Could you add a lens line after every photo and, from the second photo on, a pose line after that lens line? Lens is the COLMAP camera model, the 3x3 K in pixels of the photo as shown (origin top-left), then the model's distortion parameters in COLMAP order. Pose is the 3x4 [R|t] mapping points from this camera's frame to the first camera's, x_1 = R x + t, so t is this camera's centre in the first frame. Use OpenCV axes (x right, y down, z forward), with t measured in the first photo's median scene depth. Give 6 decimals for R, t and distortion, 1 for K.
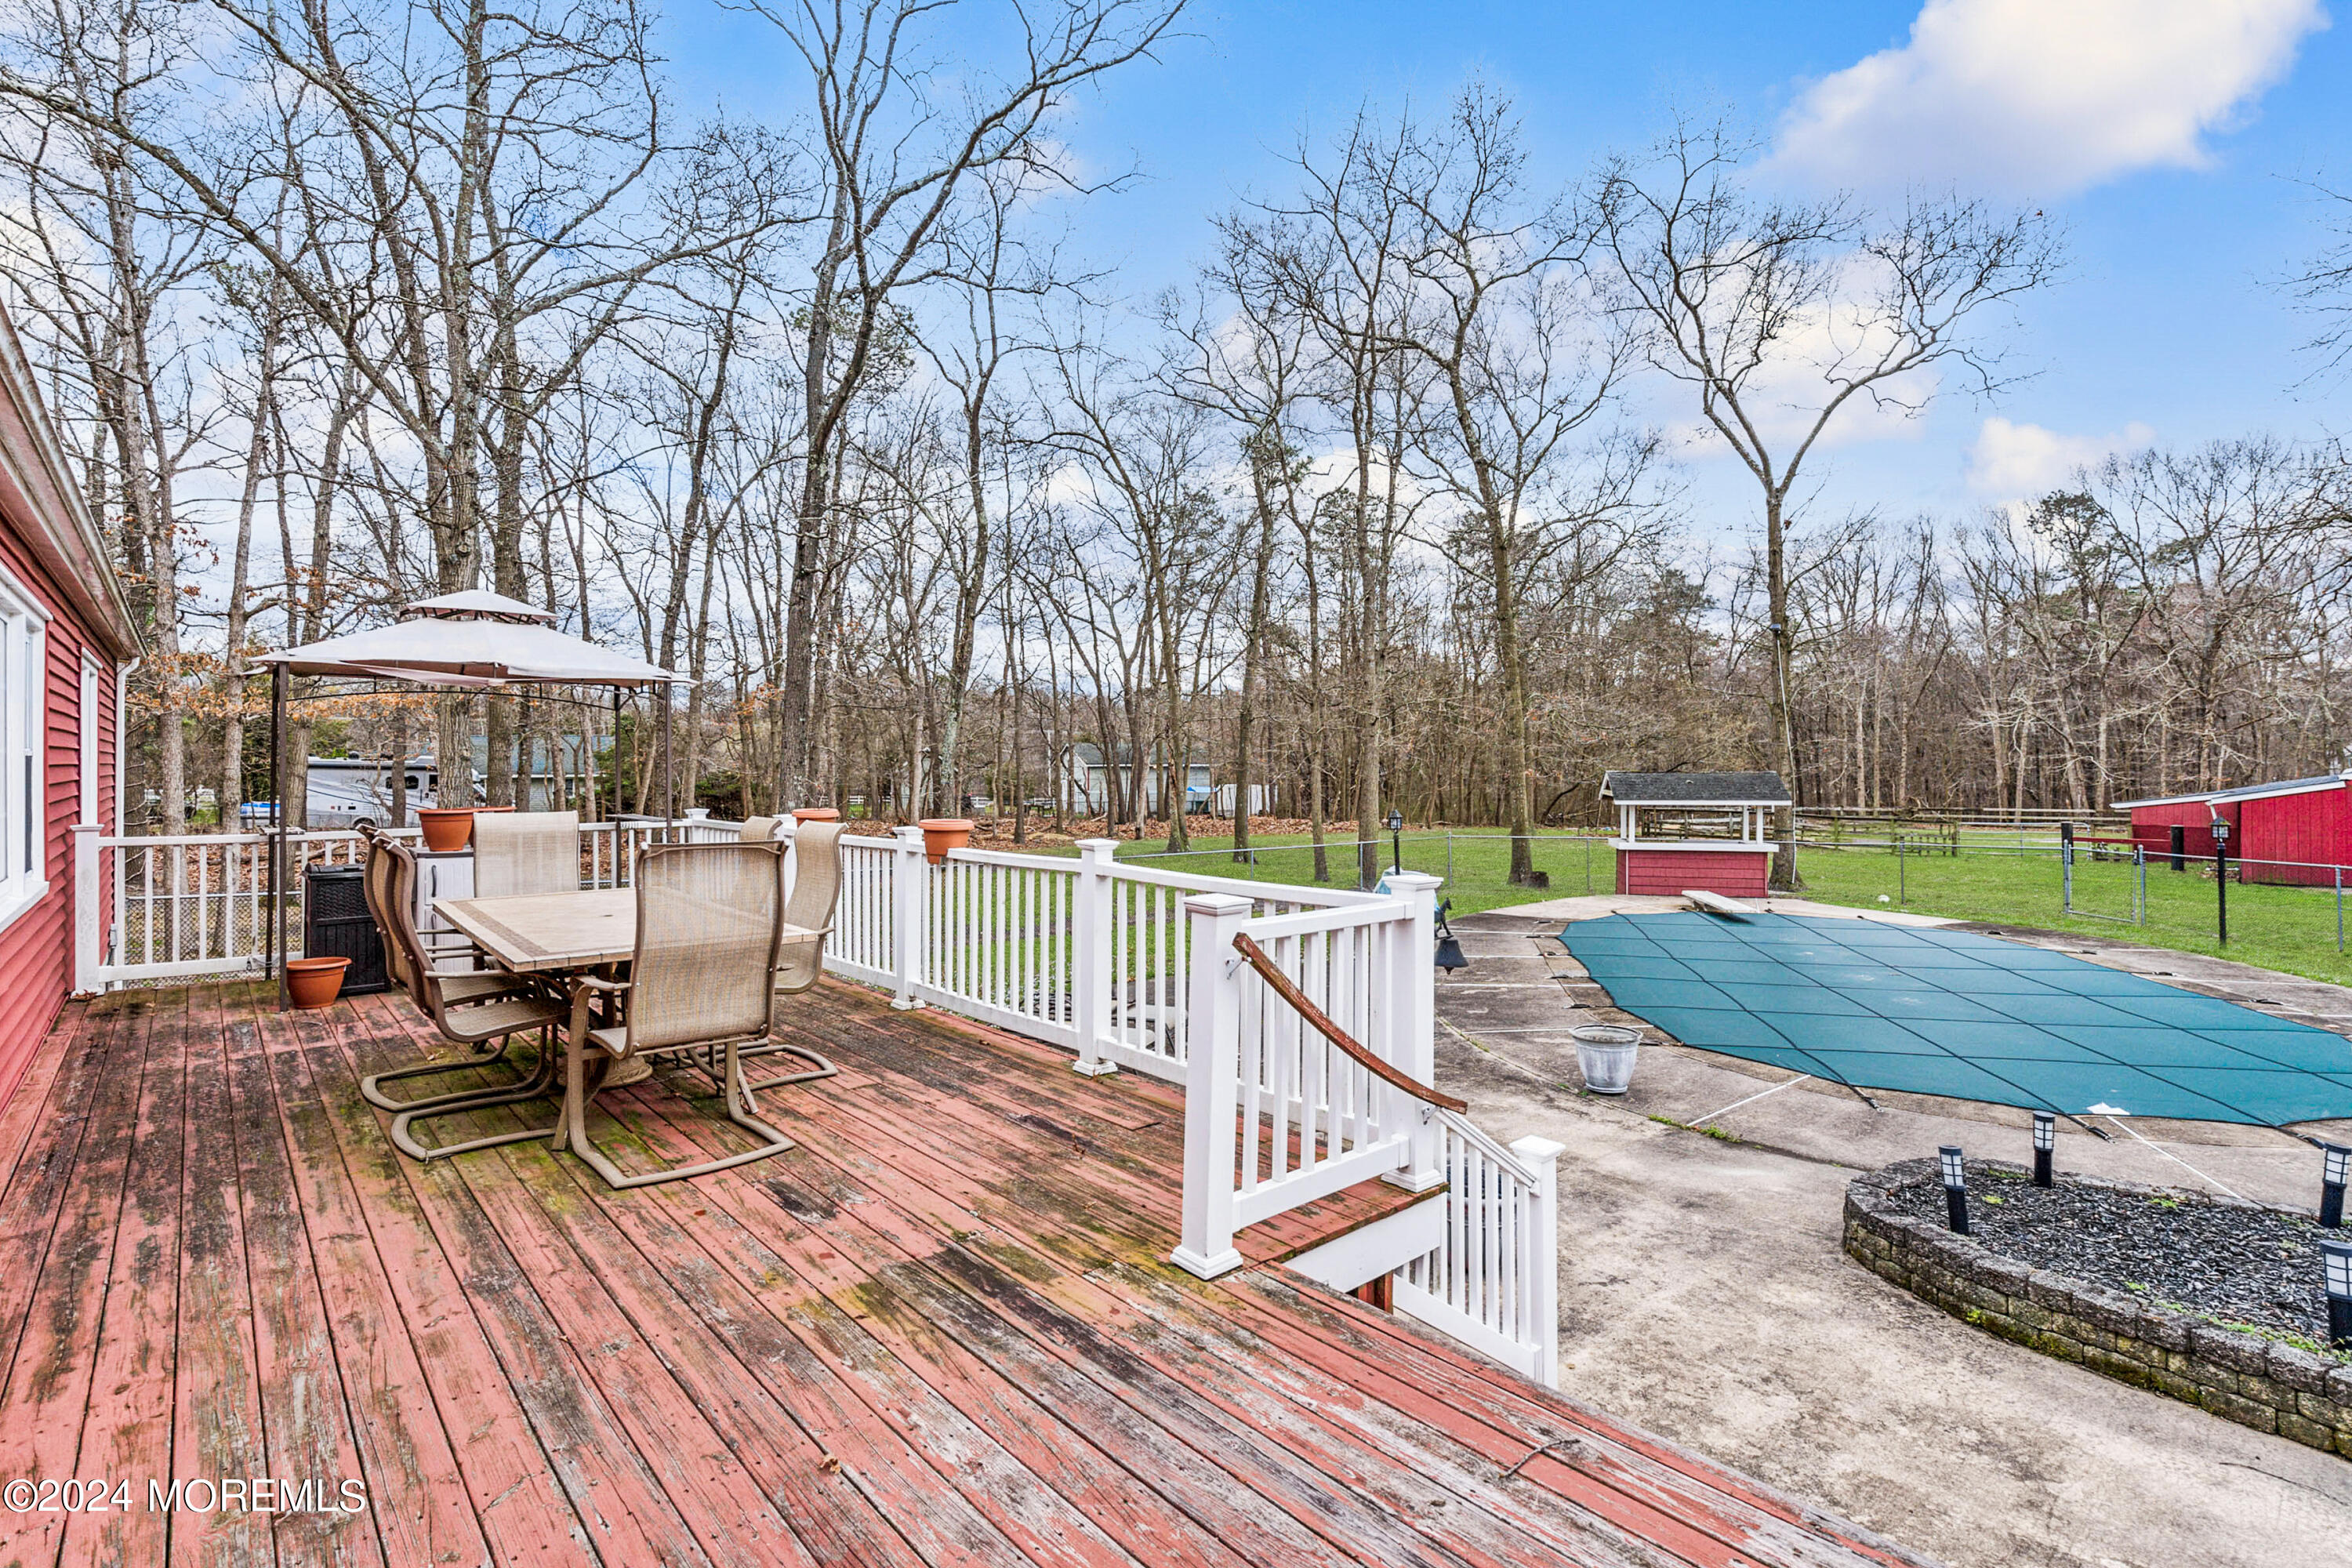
lens RADIAL K [[1103.4, 0, 1175.3], [0, 1103.4, 787.6], [0, 0, 1]] dist [-0.000406, -0.000630]
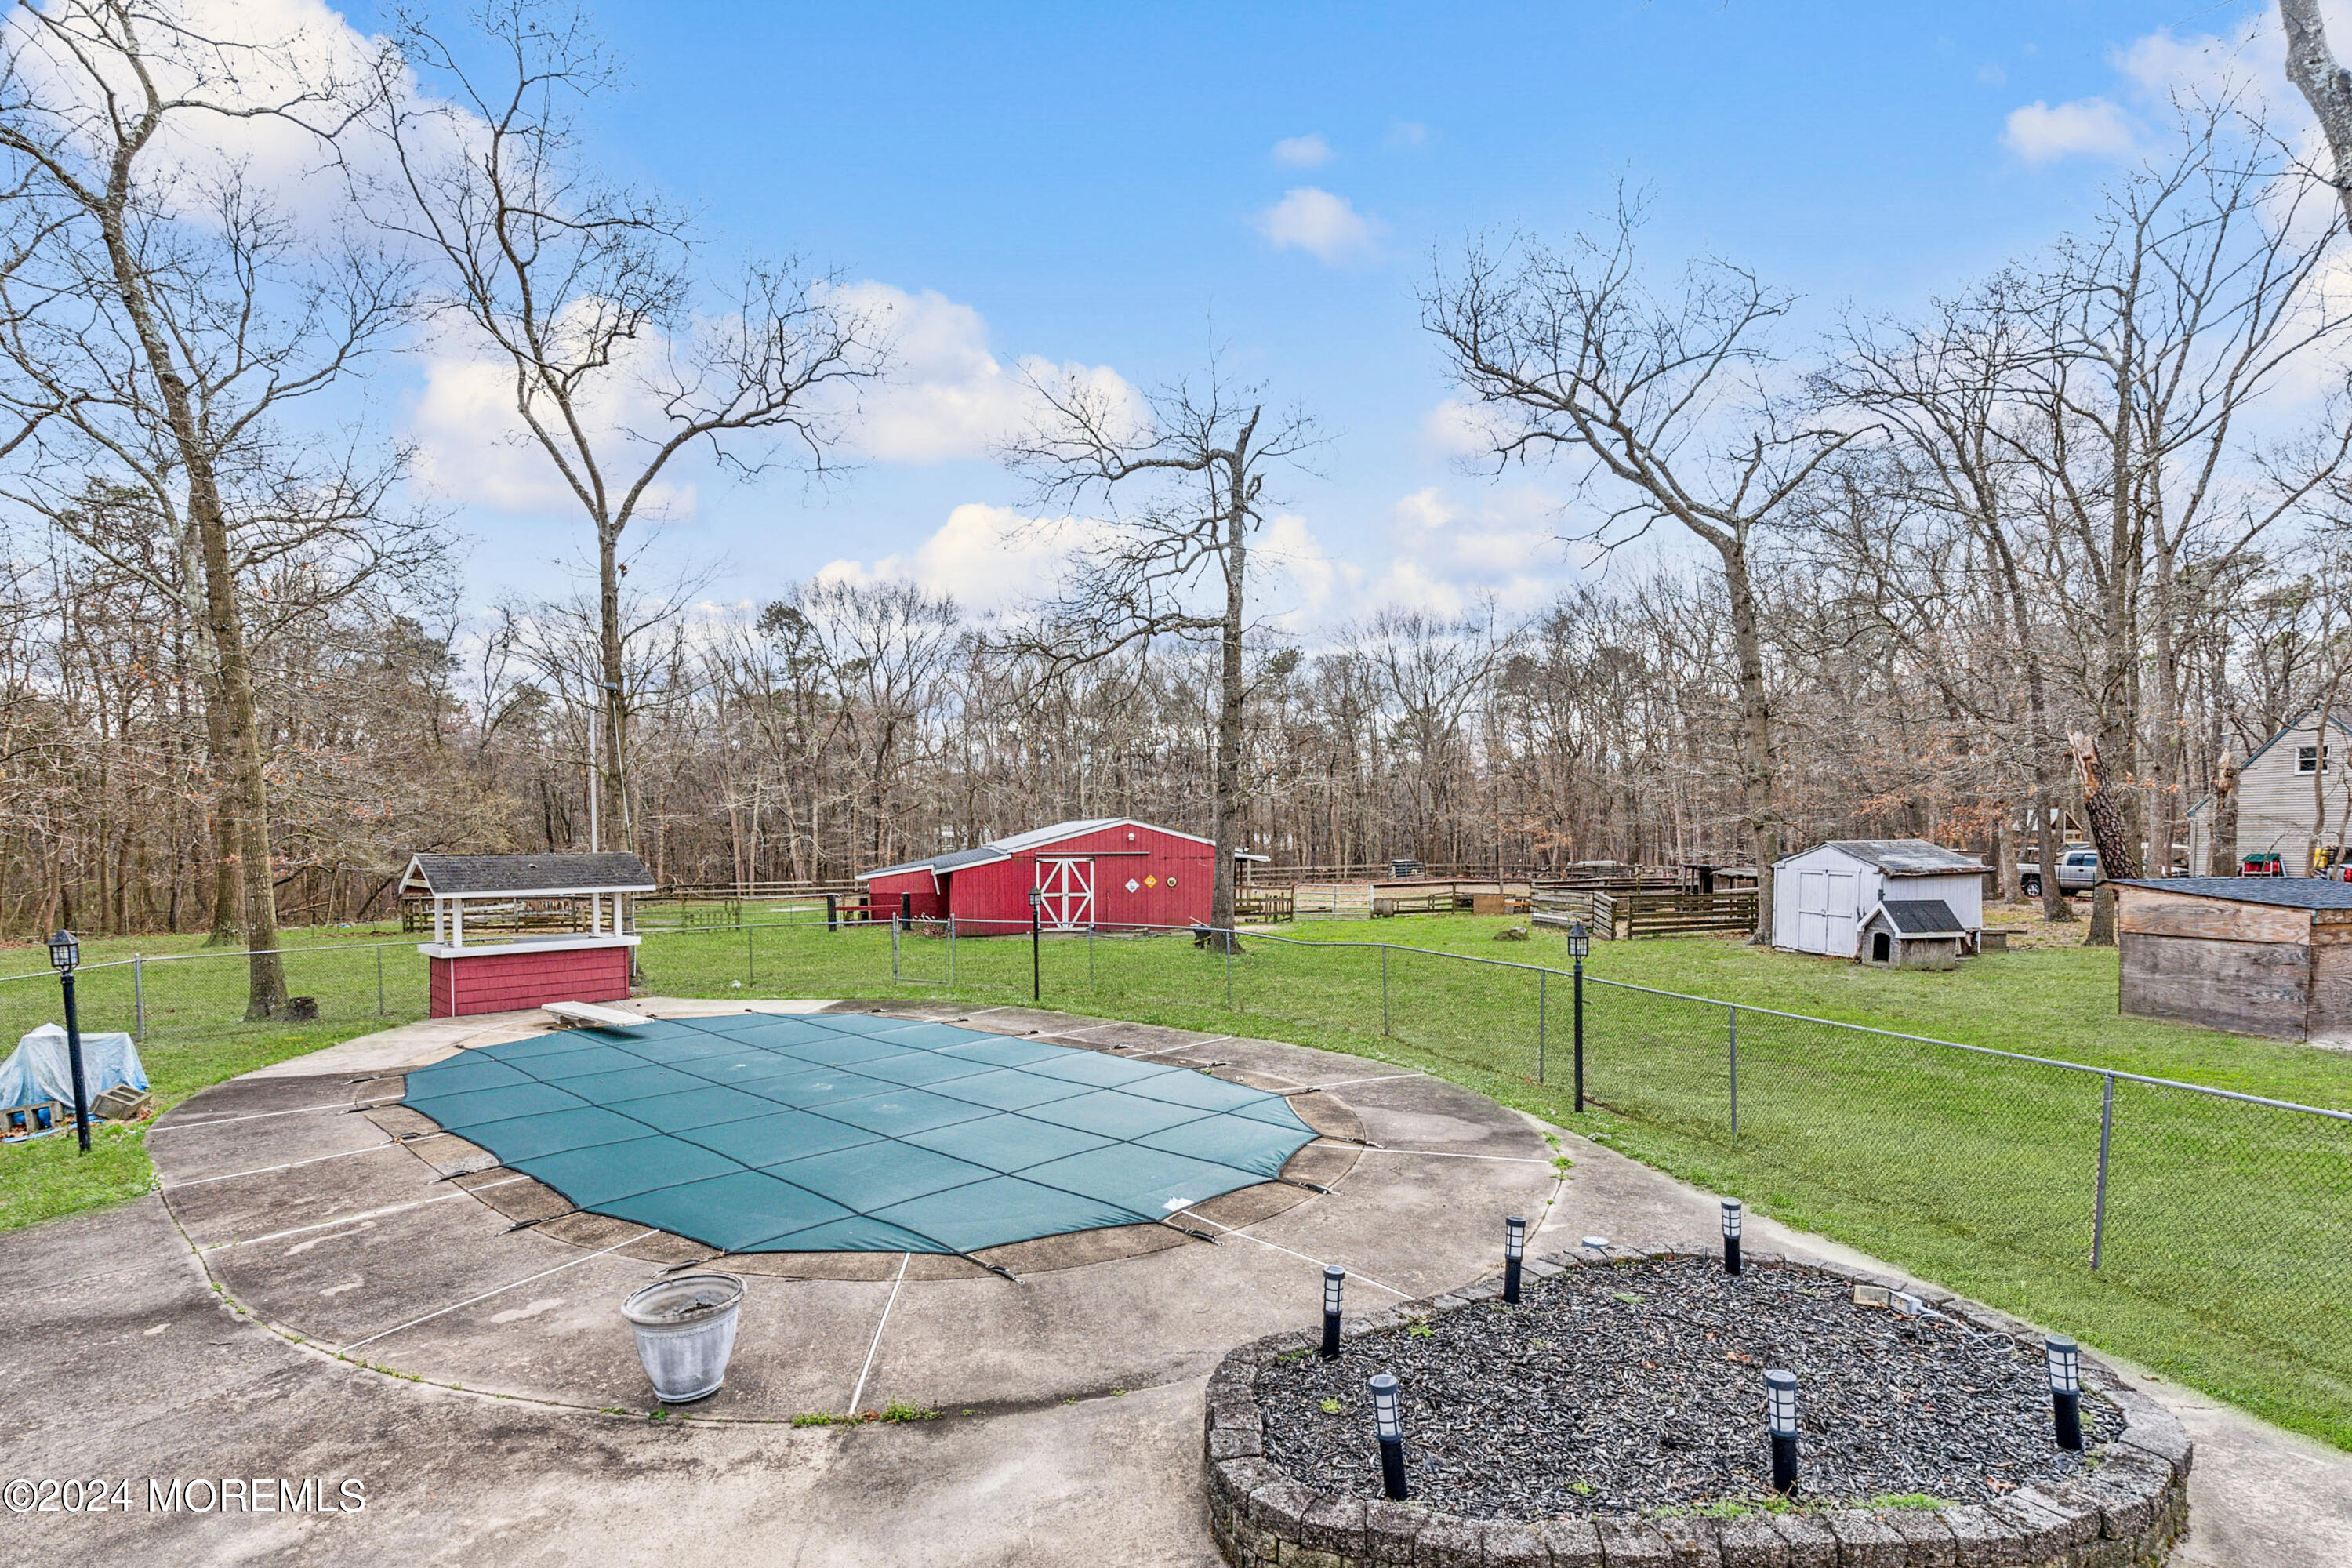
lens RADIAL K [[1143.8, 0, 1174.5], [0, 1143.8, 879.5], [0, 0, 1]] dist [-0.001550, 0.000943]
pose [[0.523894, -0.032336, 0.851170, 0.004165], [0.023852, 0.999444, 0.023288, -0.003109], [-0.851450, 0.008102, 0.524374, 0.153118]]
